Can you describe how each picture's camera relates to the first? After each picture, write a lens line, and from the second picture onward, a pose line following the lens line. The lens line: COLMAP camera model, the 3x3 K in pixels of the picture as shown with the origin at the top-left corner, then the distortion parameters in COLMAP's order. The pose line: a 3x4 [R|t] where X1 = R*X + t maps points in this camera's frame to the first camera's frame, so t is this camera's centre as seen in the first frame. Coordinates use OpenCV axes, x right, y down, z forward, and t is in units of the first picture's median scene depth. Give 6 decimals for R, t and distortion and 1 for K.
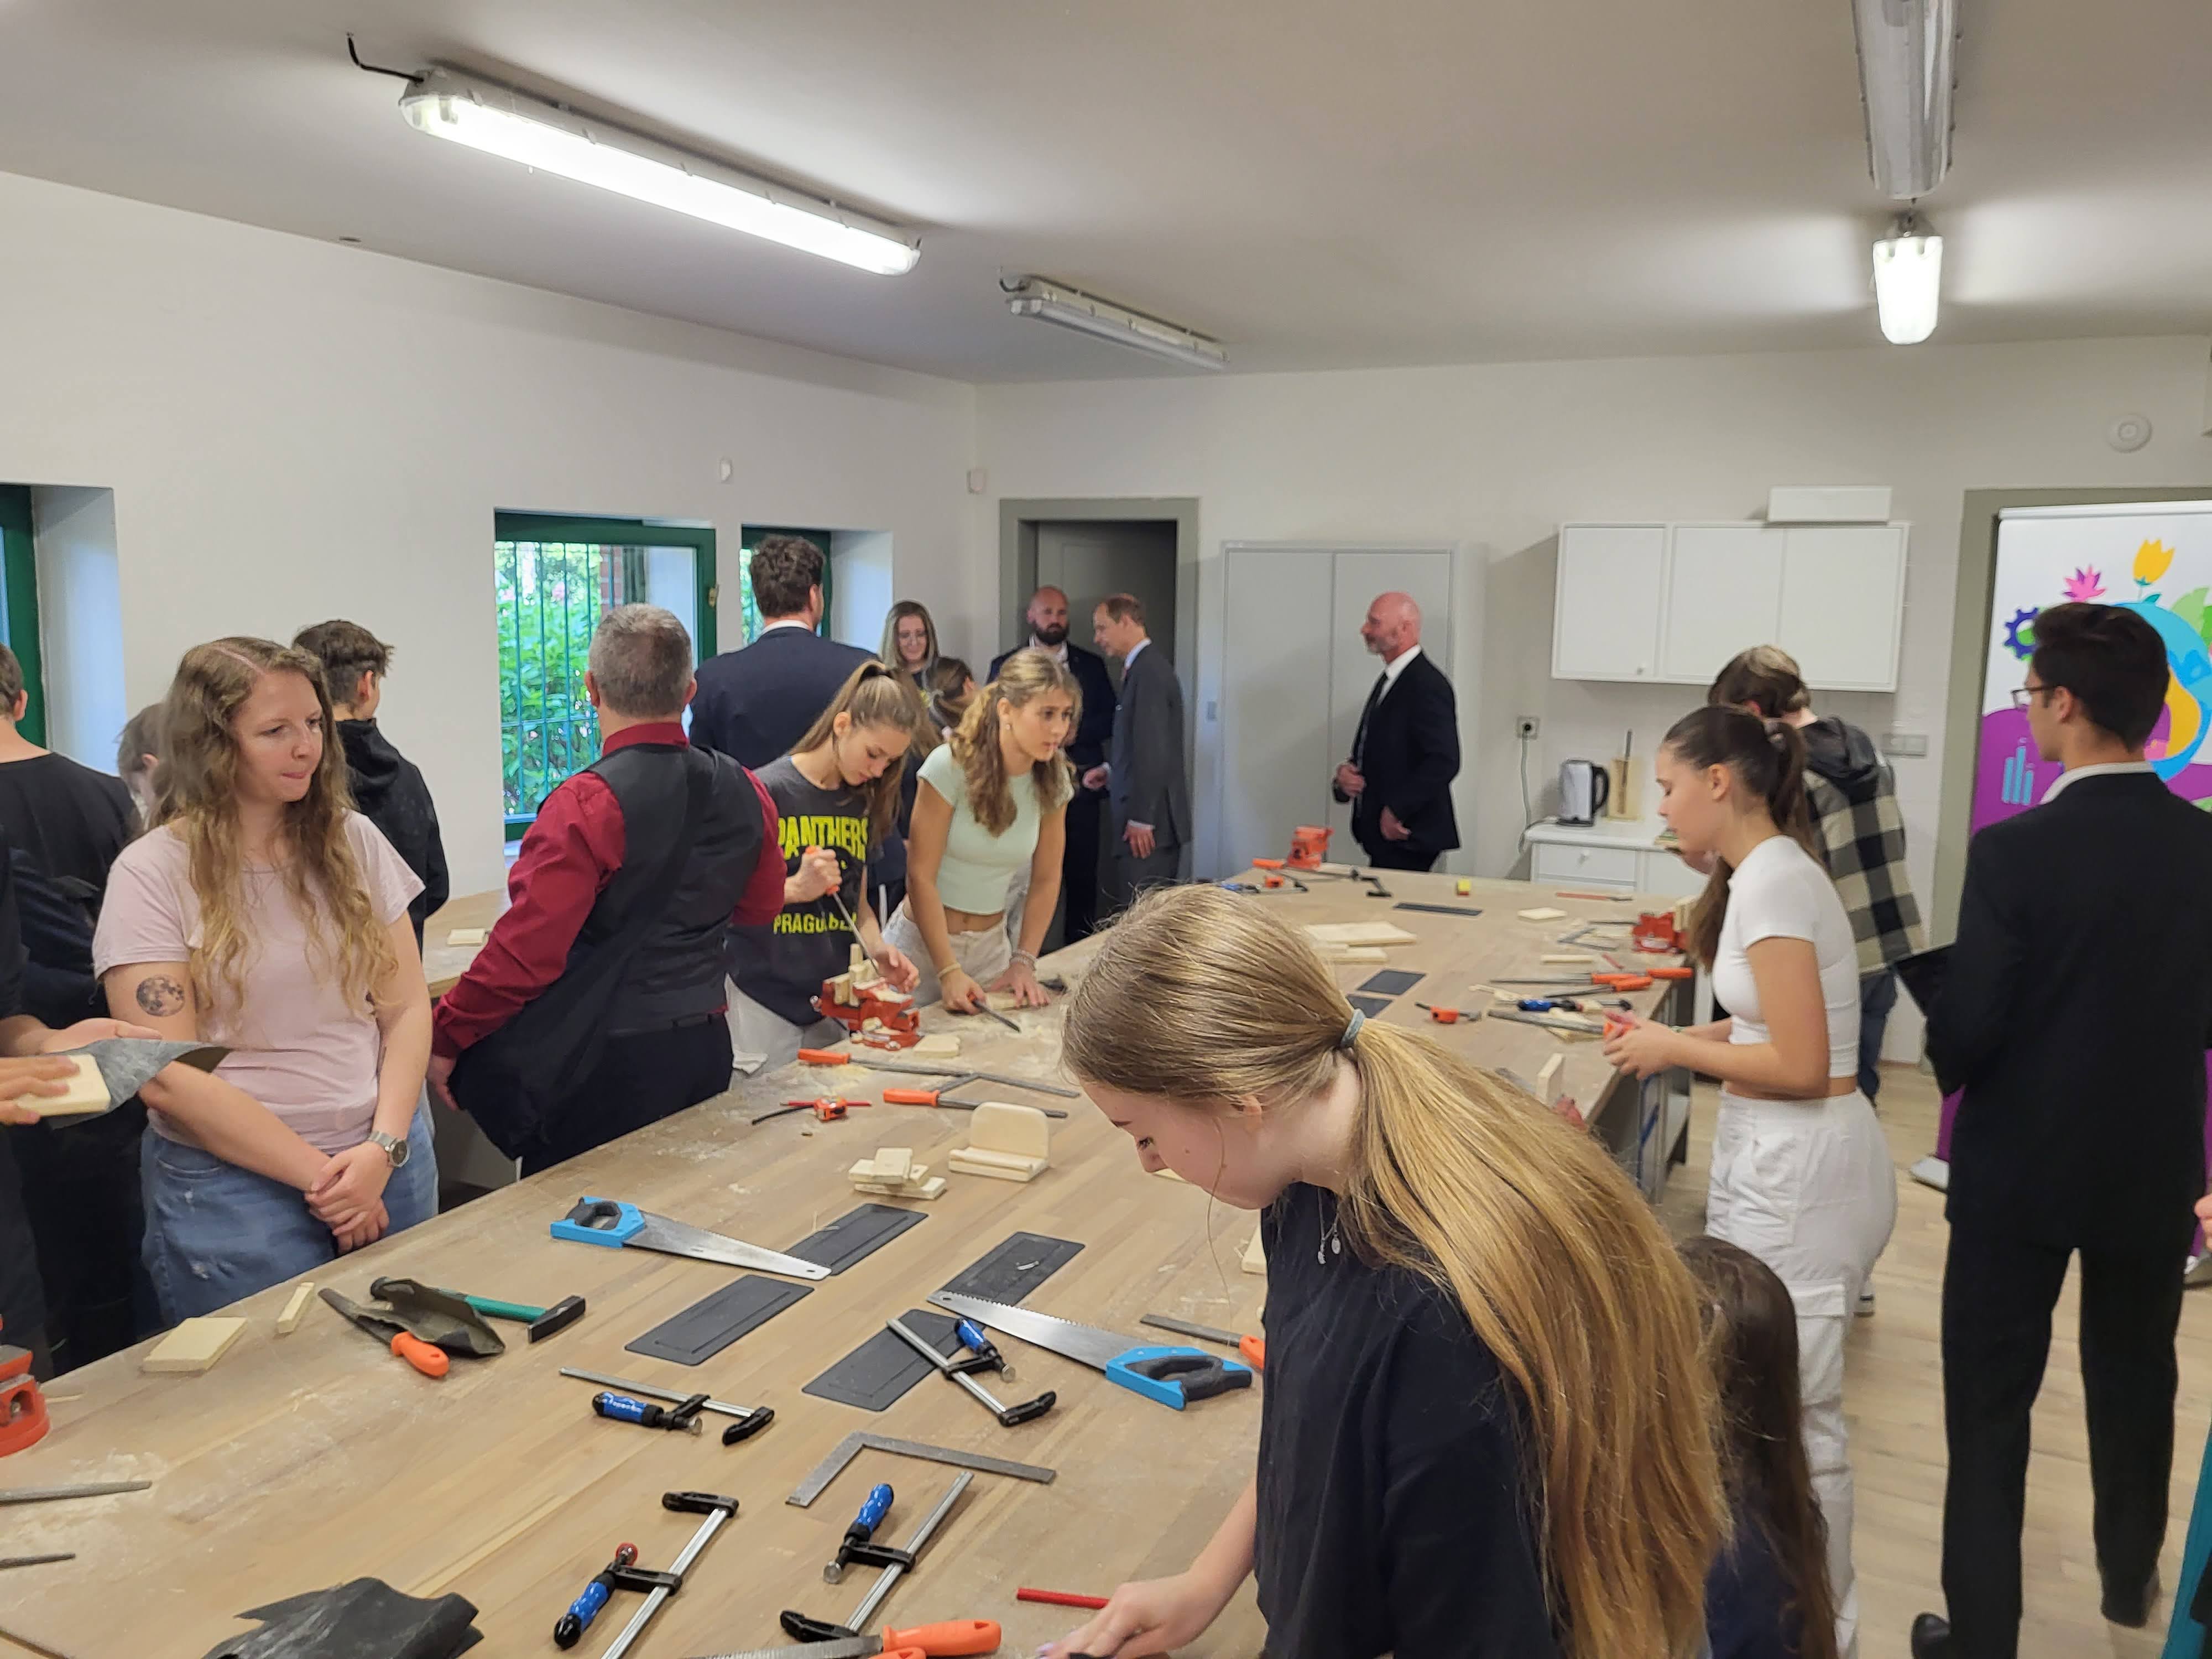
lens RADIAL K [[1696.0, 0, 1094.0], [0, 1696.0, 792.9], [0, 0, 1]] dist [0.053993, -0.052481]
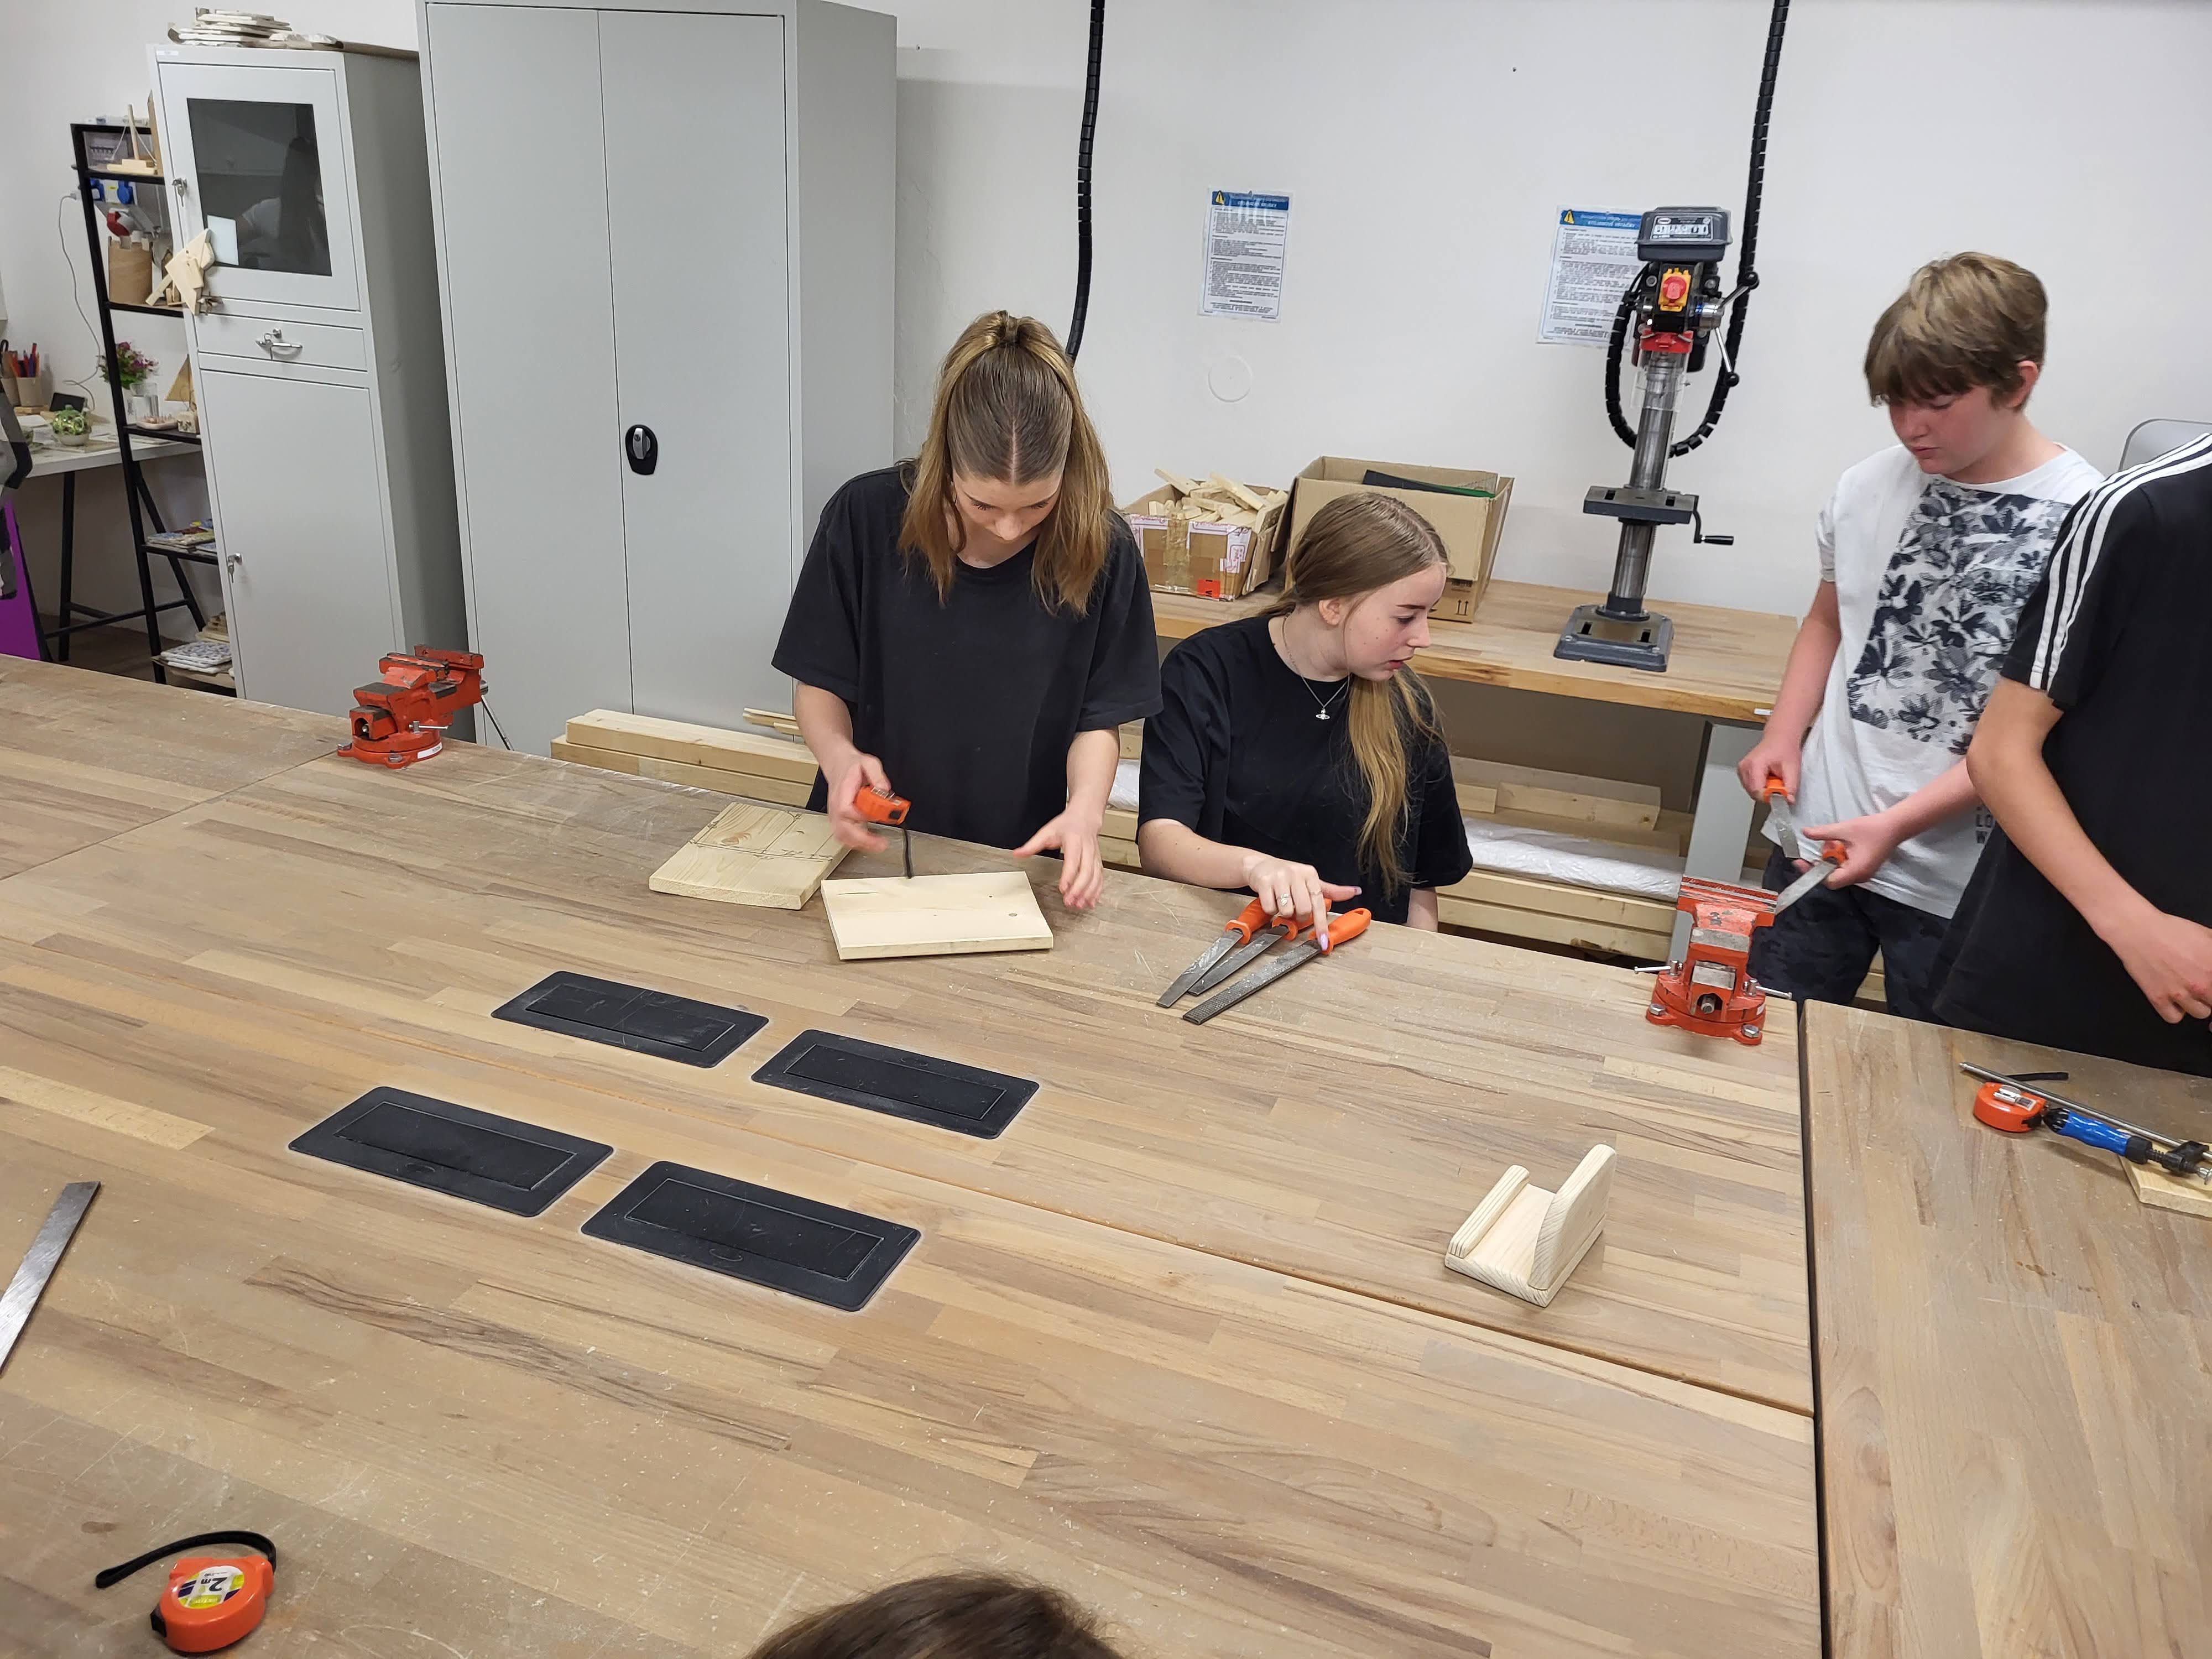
lens RADIAL K [[1682.7, 0, 1103.8], [0, 1682.7, 800.4], [0, 0, 1]] dist [0.054435, -0.053448]
pose [[-0.088151, -0.368460, 0.925455, -0.337460], [0.071271, 0.924357, 0.374812, -0.029734], [-0.993554, 0.098998, -0.055223, 0.400530]]
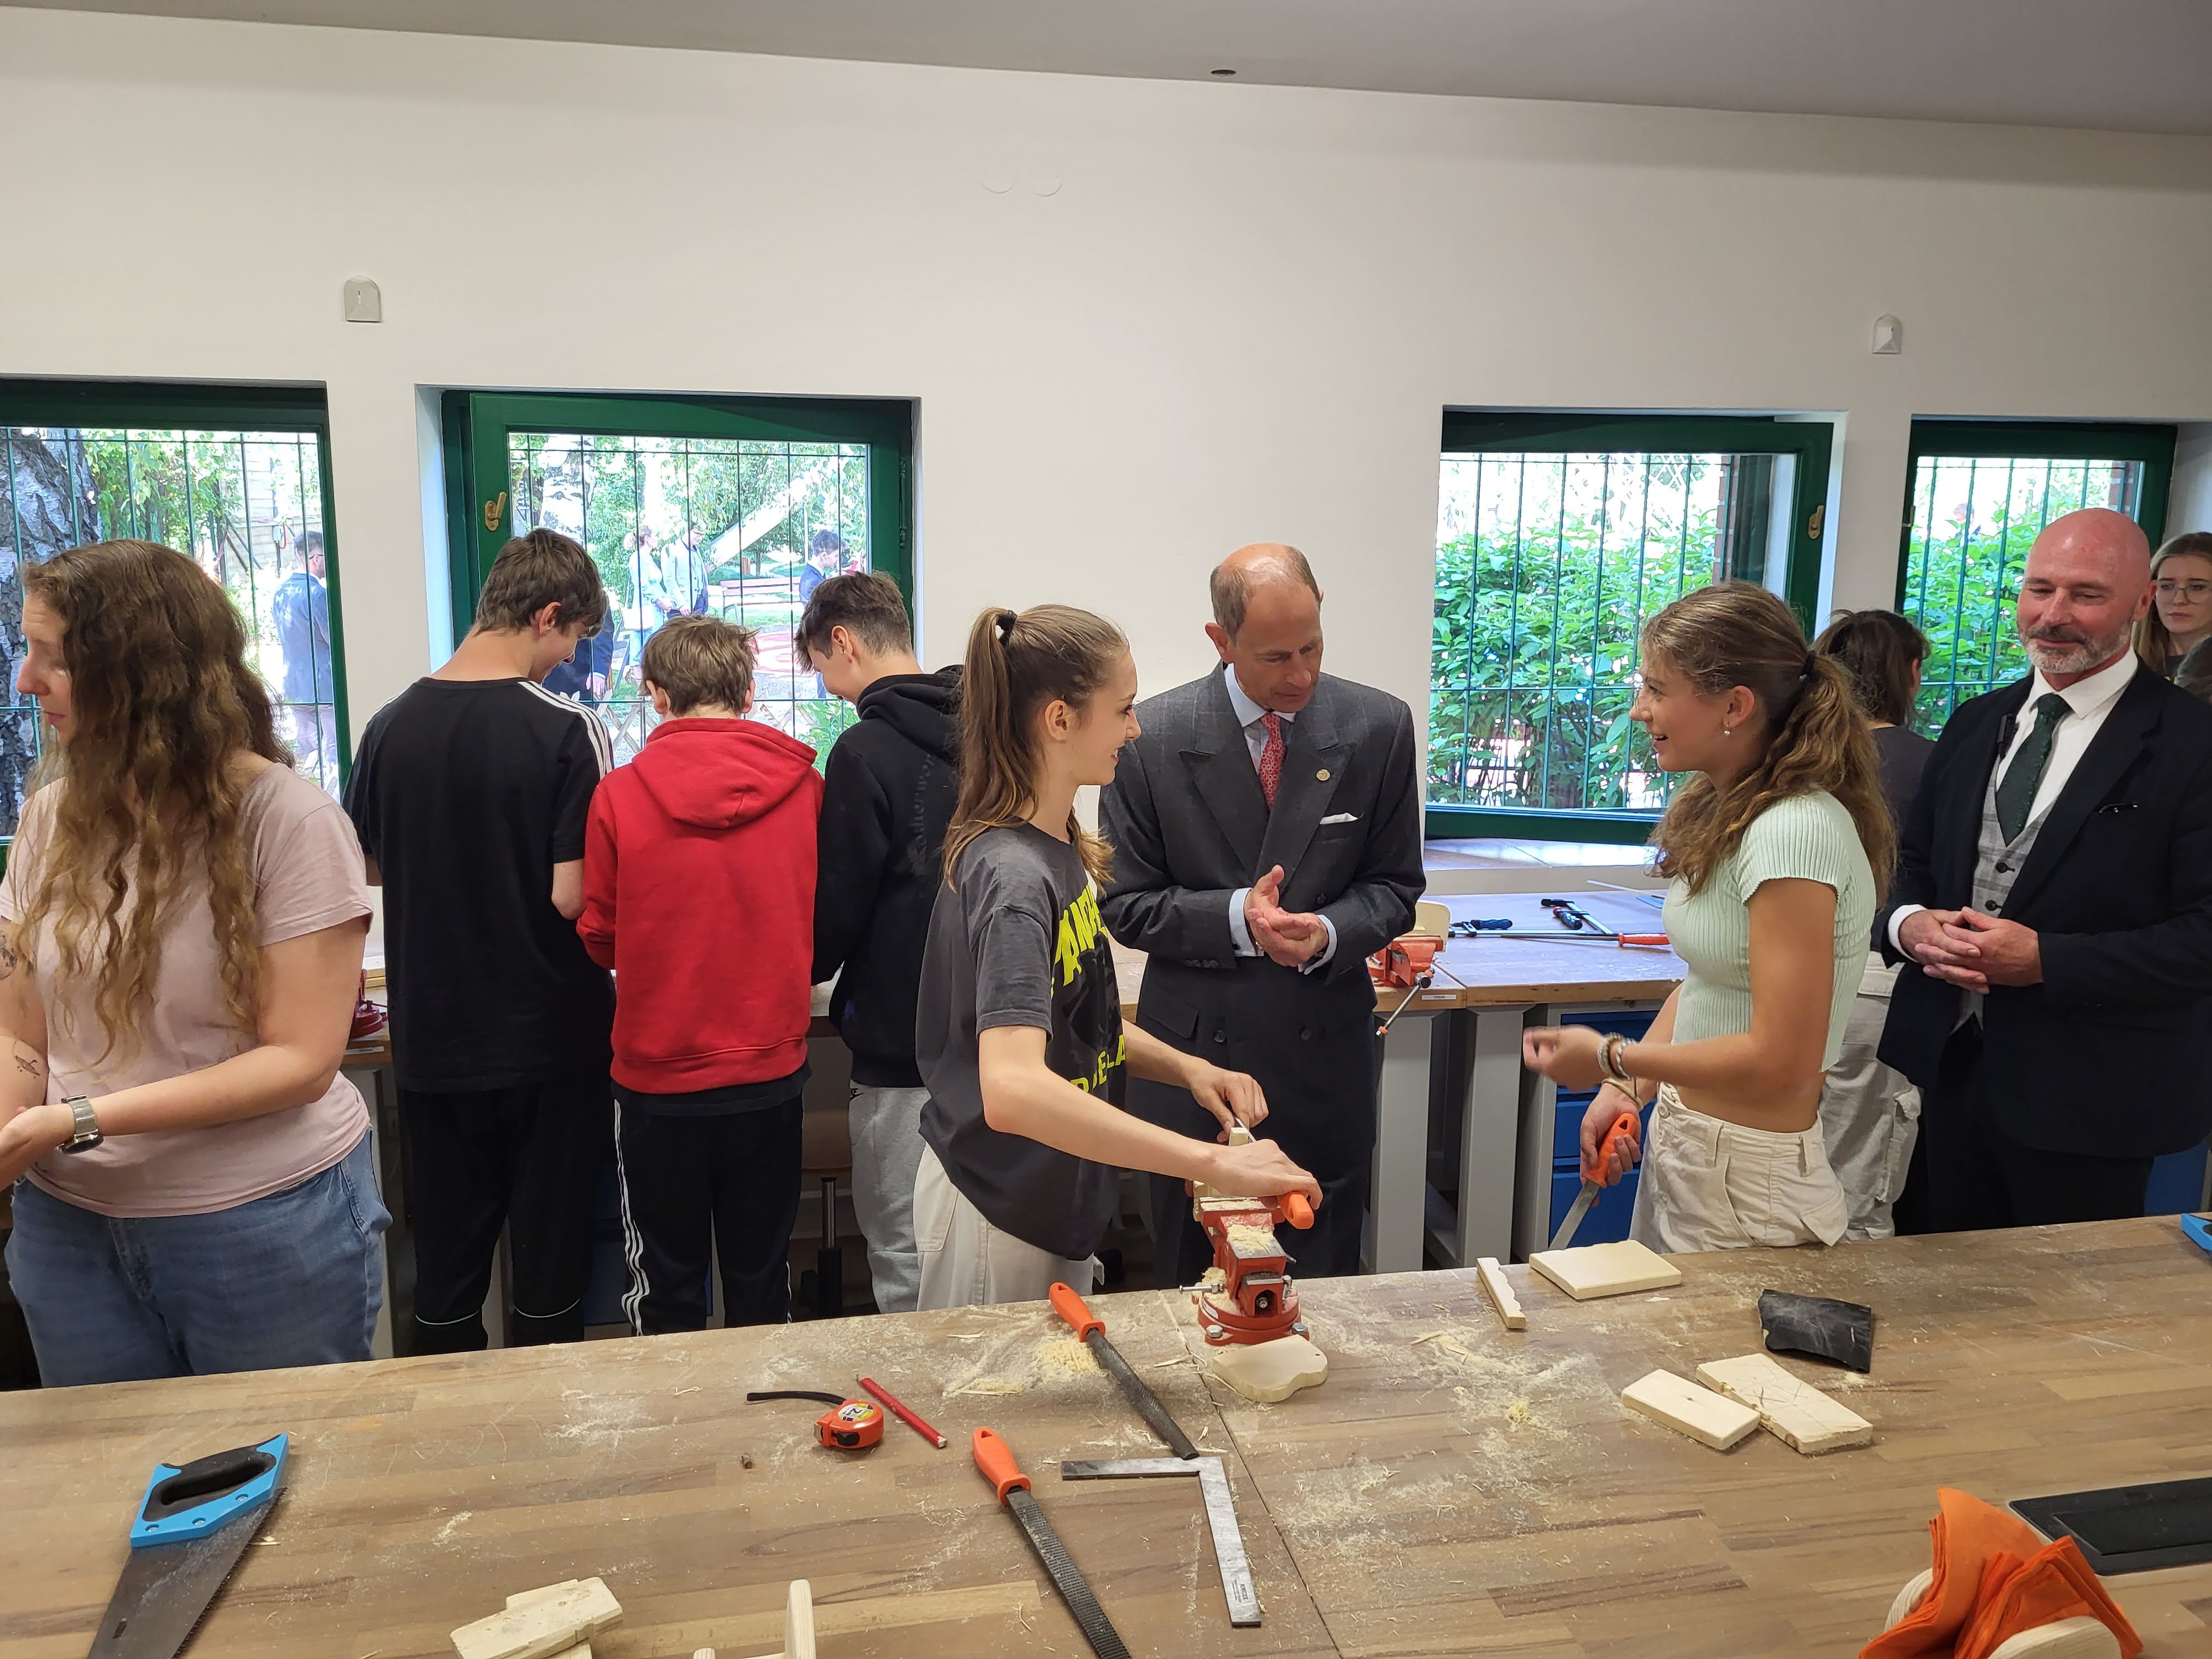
lens RADIAL K [[1681.0, 0, 1106.2], [0, 1681.0, 791.4], [0, 0, 1]] dist [0.057302, -0.055846]
pose [[0.597325, 0.133151, -0.790869, 0.189368], [-0.104693, 0.990629, 0.087711, -0.048415], [0.795137, 0.030407, 0.605667, 0.445479]]
